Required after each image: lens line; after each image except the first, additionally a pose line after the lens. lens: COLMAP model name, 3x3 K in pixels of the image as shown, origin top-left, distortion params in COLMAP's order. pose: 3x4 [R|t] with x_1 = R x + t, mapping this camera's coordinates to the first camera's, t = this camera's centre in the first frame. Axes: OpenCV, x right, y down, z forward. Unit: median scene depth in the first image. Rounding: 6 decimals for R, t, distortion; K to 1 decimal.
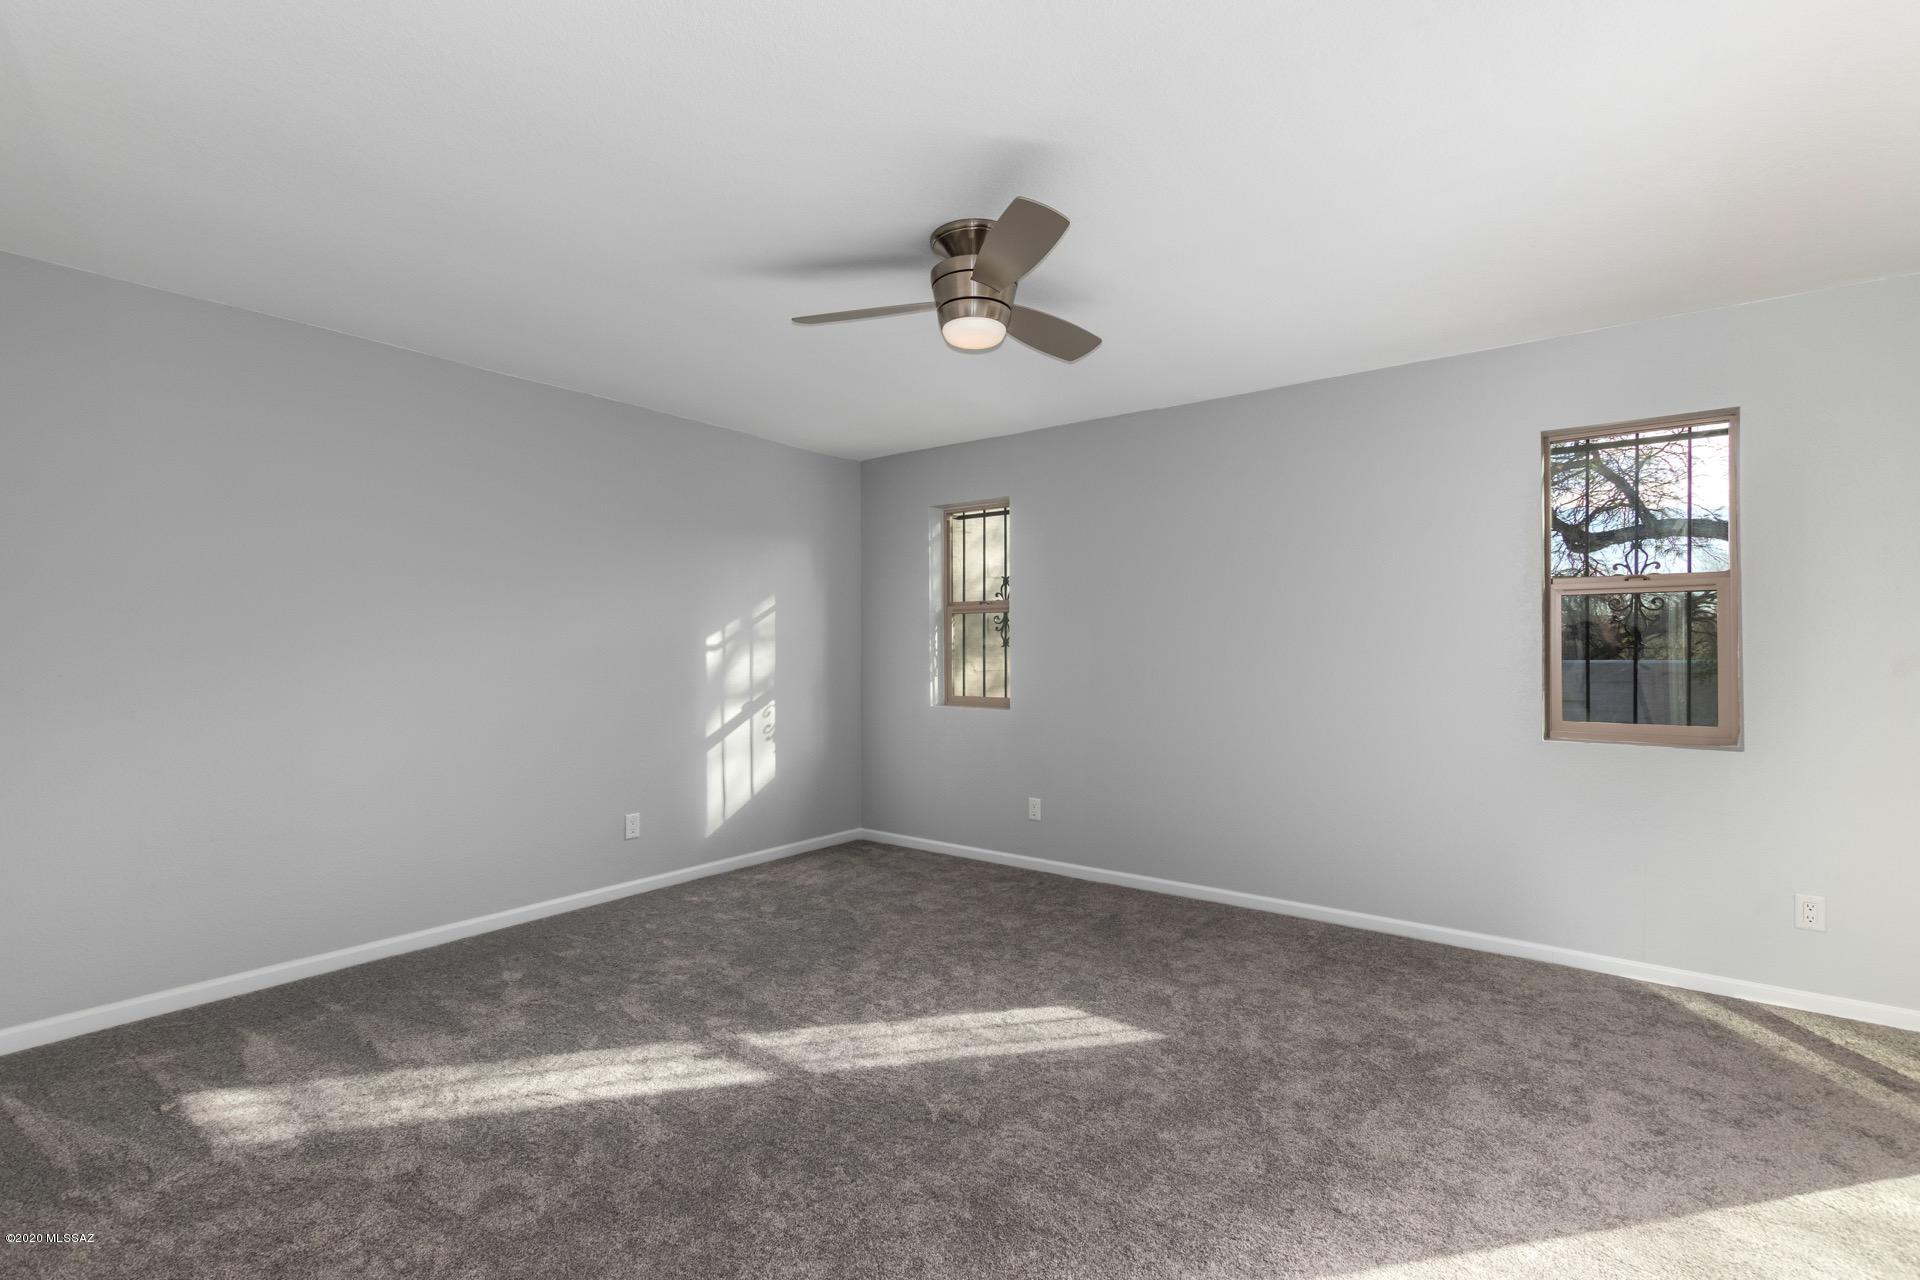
lens RADIAL K [[901.7, 0, 962.7], [0, 901.7, 643.4], [0, 0, 1]] dist [0.014891, -0.004117]
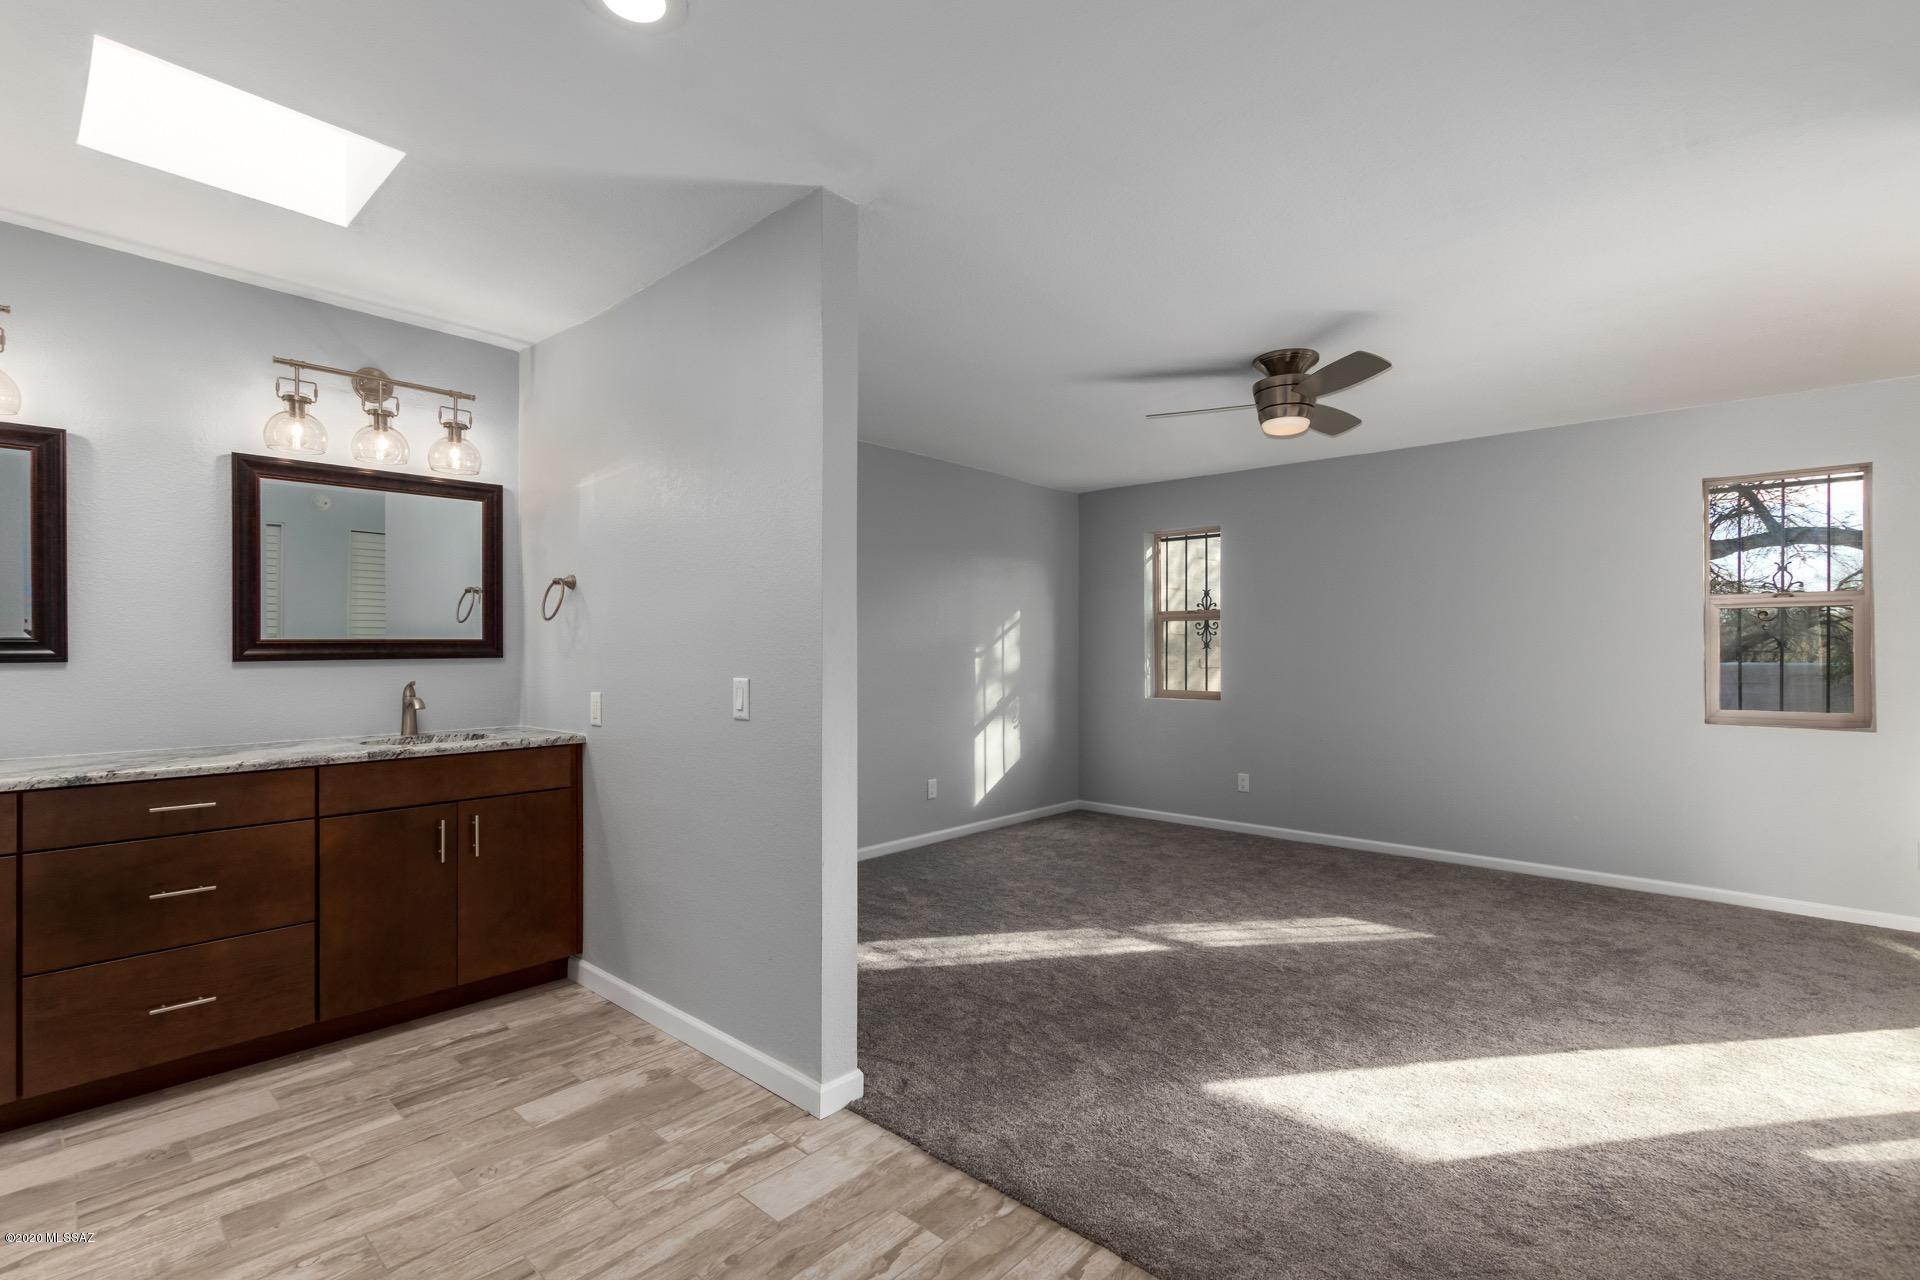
lens RADIAL K [[901.7, 0, 955.7], [0, 901.7, 642.0], [0, 0, 1]] dist [0.014891, -0.004117]
pose [[0.996898, 0.001671, -0.078688, -0.336195], [-0.001865, 0.999995, -0.002388, -0.003497], [0.078683, 0.002527, 0.996896, -0.385167]]
